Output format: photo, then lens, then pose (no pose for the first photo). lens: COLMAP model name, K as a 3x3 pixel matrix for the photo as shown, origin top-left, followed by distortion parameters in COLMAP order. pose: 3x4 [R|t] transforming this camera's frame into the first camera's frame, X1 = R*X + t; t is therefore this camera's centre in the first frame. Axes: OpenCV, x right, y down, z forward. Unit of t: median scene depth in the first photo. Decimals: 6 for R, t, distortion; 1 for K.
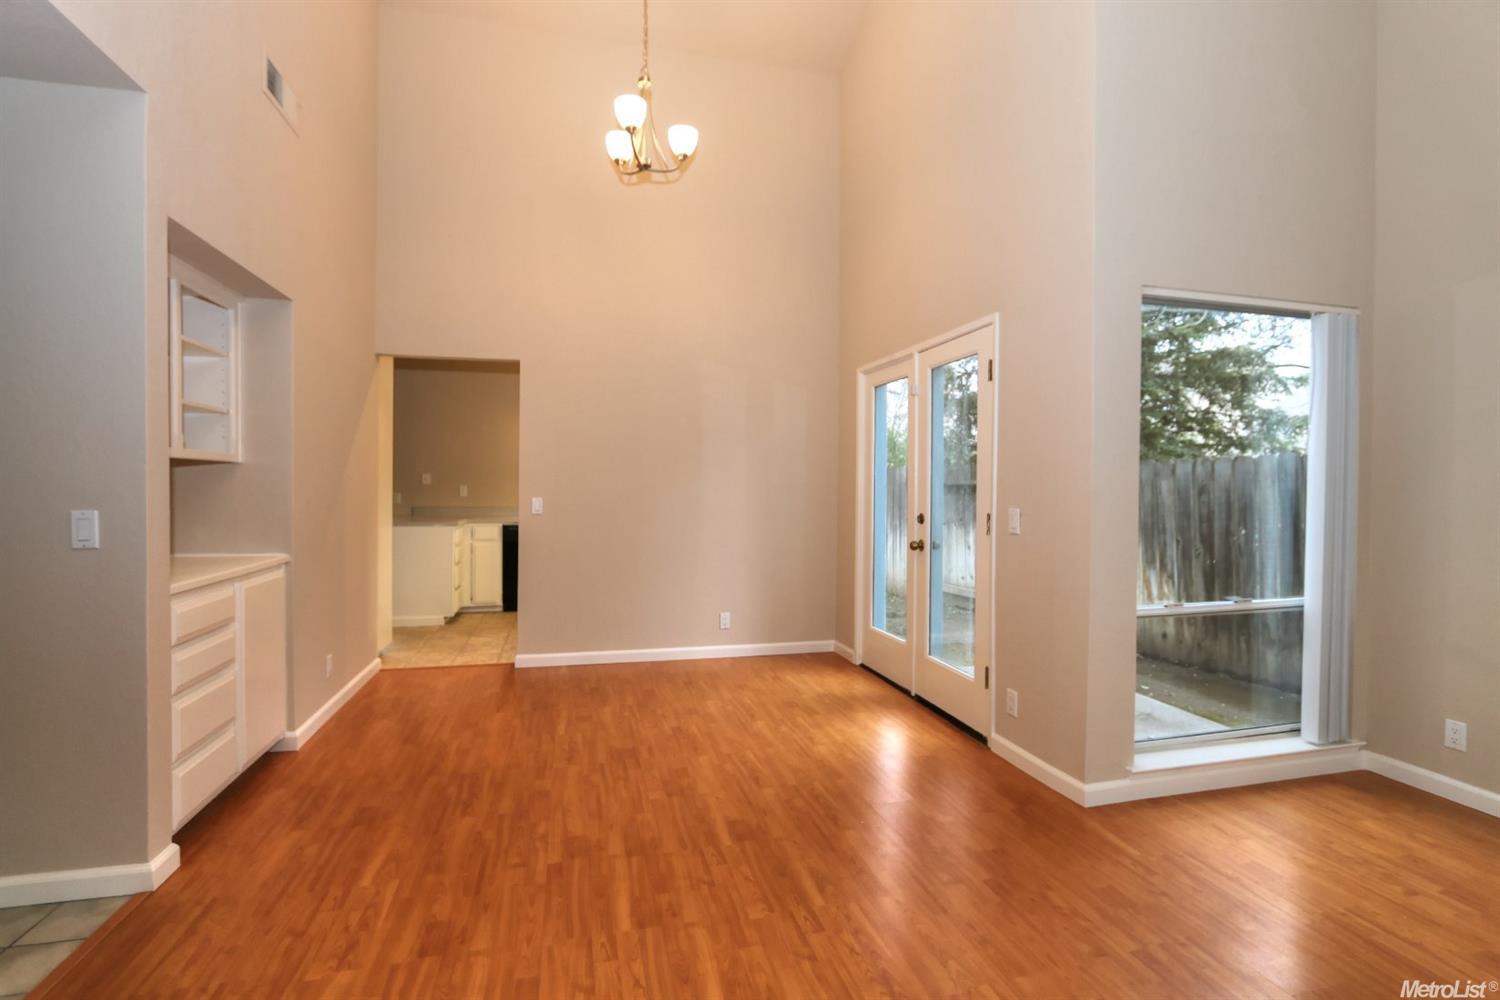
lens RADIAL K [[683.8, 0, 740.8], [0, 683.8, 496.9], [0, 0, 1]] dist [-0.017534, 0.000651]
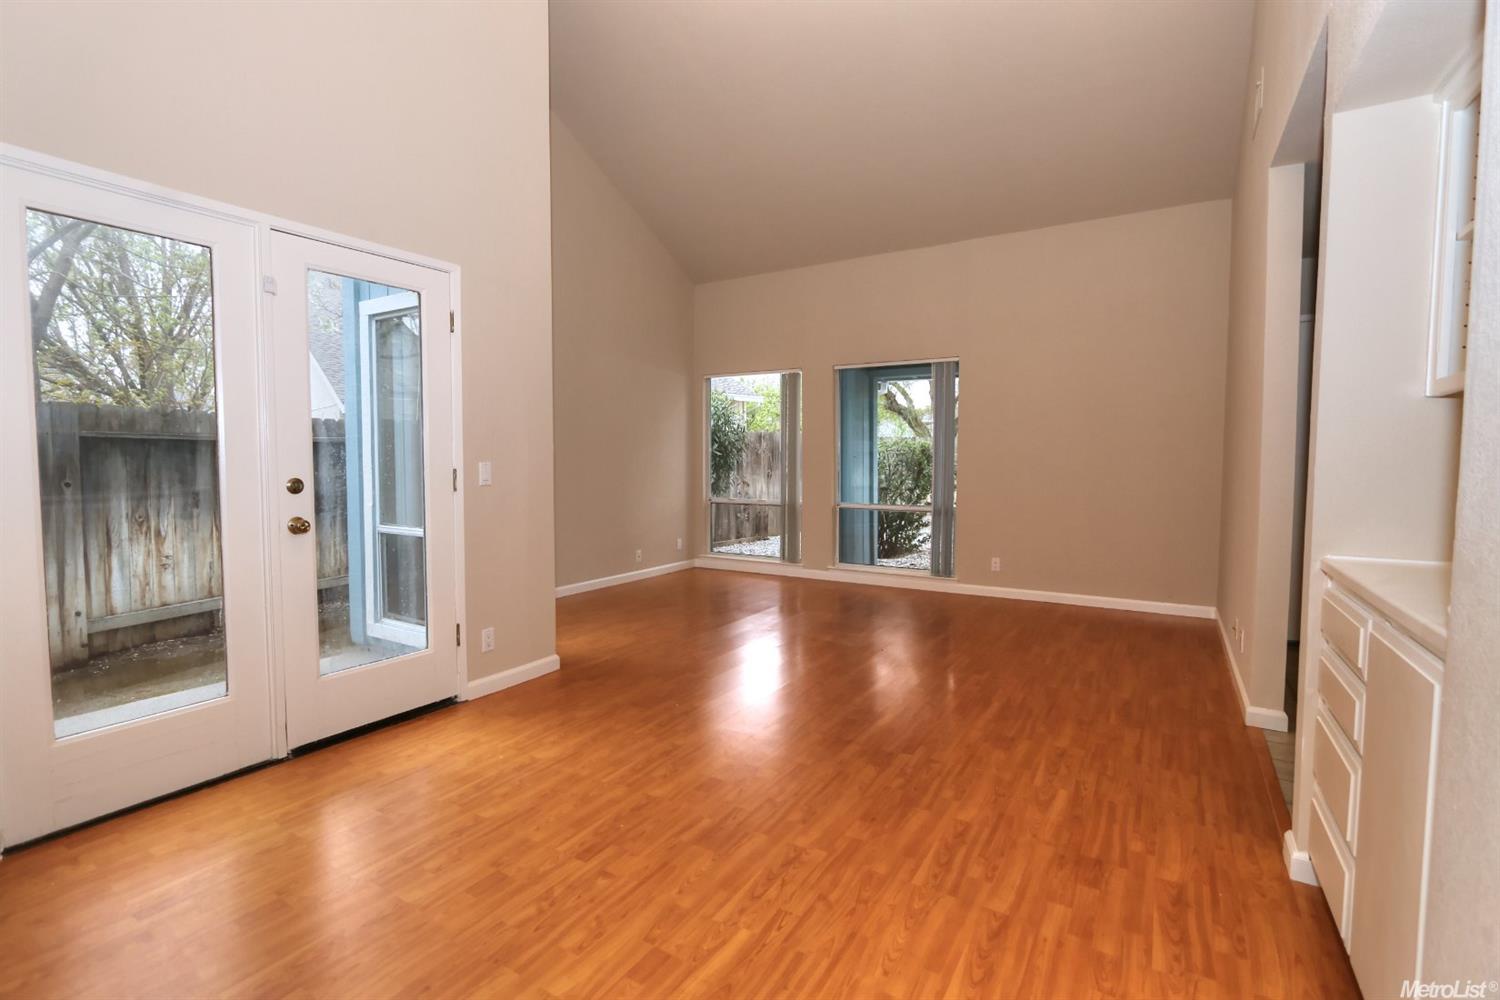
lens RADIAL K [[683.8, 0, 740.8], [0, 683.8, 496.9], [0, 0, 1]] dist [-0.017534, 0.000651]
pose [[-0.693585, -0.049947, 0.718642, -0.704197], [0.004530, 0.997271, 0.073684, -0.005867], [-0.720361, 0.054361, -0.691466, 1.554808]]
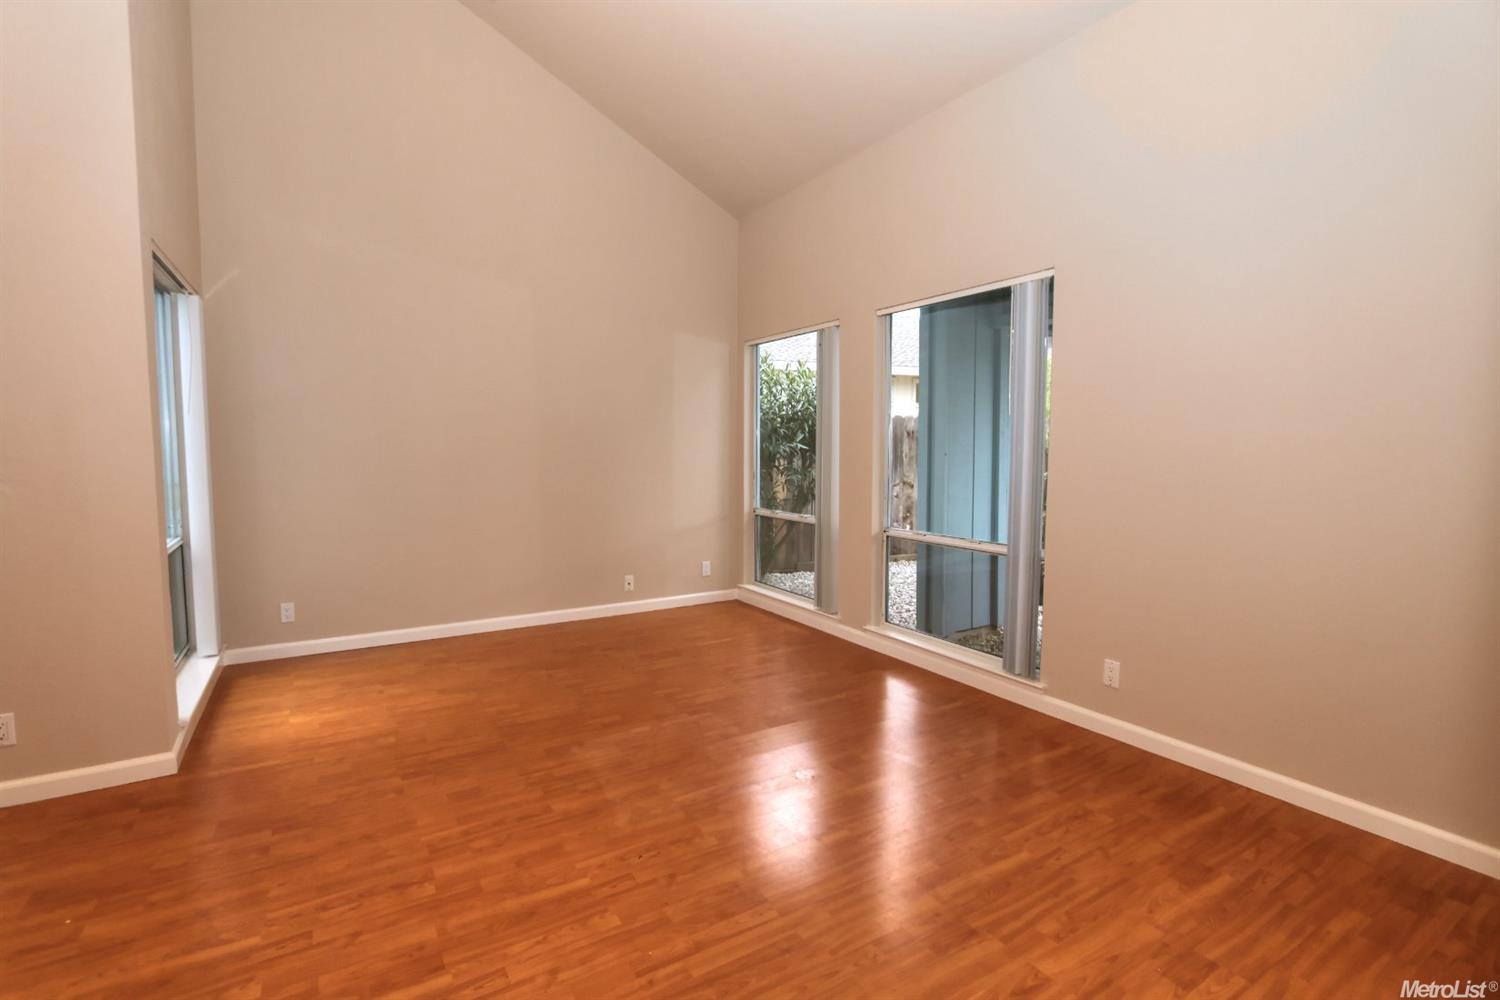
lens RADIAL K [[689.6, 0, 734.9], [0, 689.6, 495.6], [0, 0, 1]] dist [-0.009629, -0.000280]
pose [[-0.292717, -0.077427, 0.953059, -0.578025], [0.013371, 0.996287, 0.085045, -0.011336], [-0.956106, 0.037638, -0.290595, 0.460349]]
